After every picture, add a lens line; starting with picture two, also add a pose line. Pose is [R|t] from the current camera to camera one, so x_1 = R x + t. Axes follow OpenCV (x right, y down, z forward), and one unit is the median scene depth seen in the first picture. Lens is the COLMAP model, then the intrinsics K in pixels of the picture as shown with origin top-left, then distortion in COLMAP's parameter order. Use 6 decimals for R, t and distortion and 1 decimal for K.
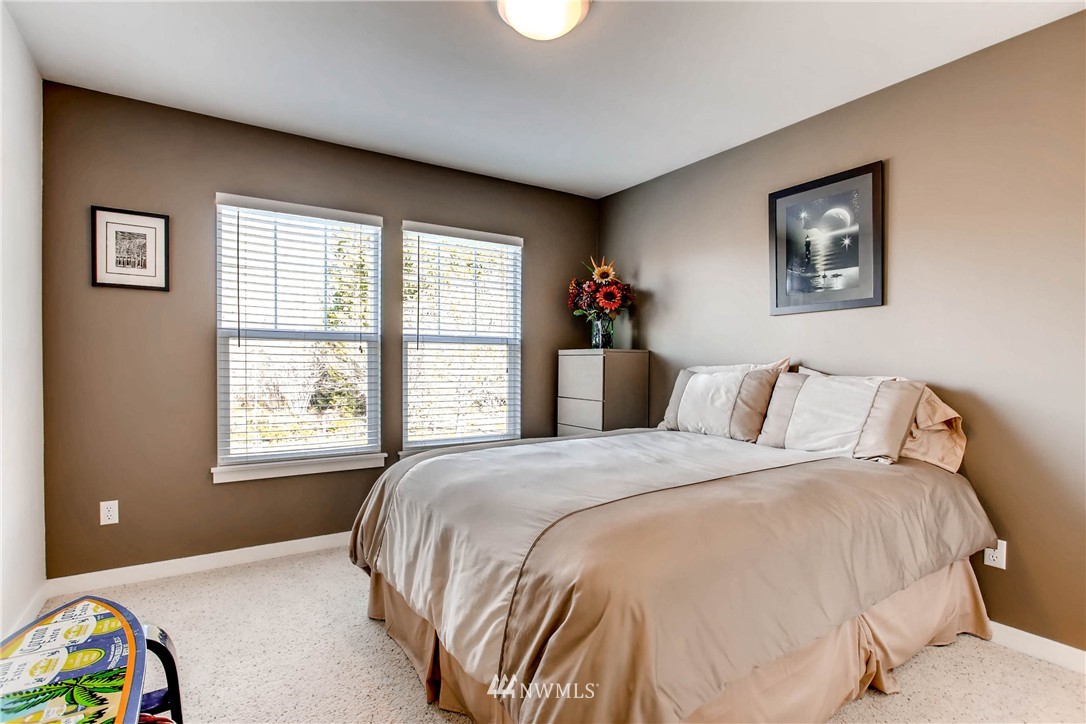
lens RADIAL K [[509.4, 0, 543.0], [0, 509.4, 362.0], [0, 0, 1]] dist [-0.001037, -0.000056]
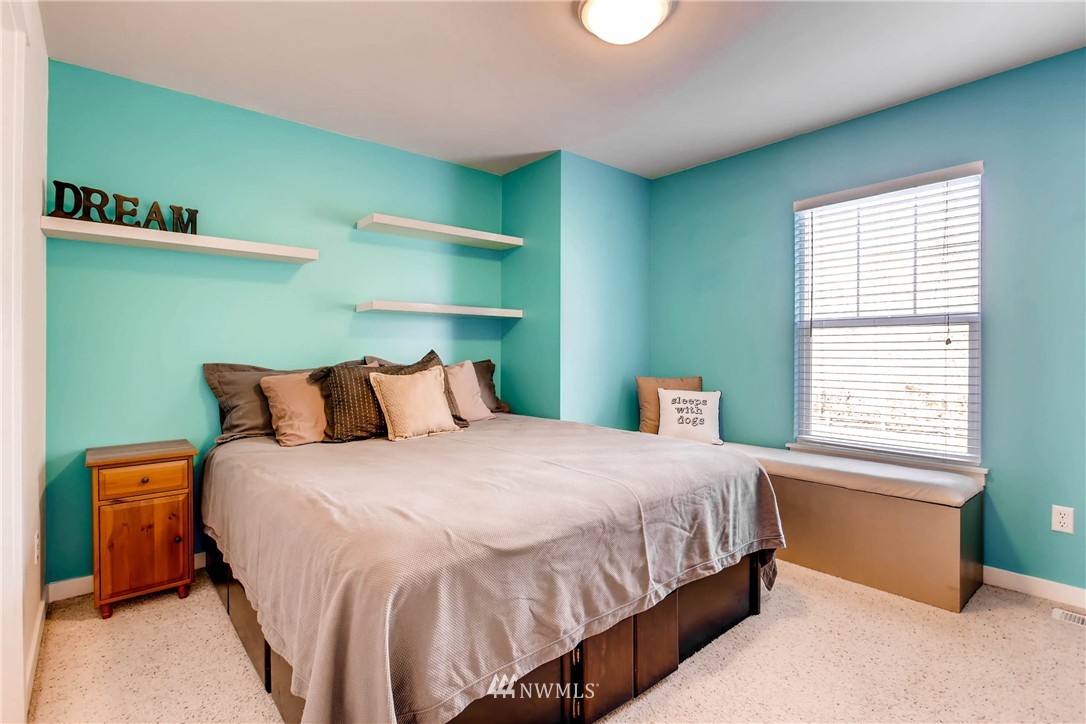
lens RADIAL K [[524.6, 0, 540.3], [0, 524.6, 356.1], [0, 0, 1]] dist [-0.003005, -0.000228]
pose [[0.129348, 0.006385, -0.991579, 0.422286], [0.004810, 0.999963, 0.007066, 0.001873], [0.991588, -0.005684, 0.129313, 0.262045]]
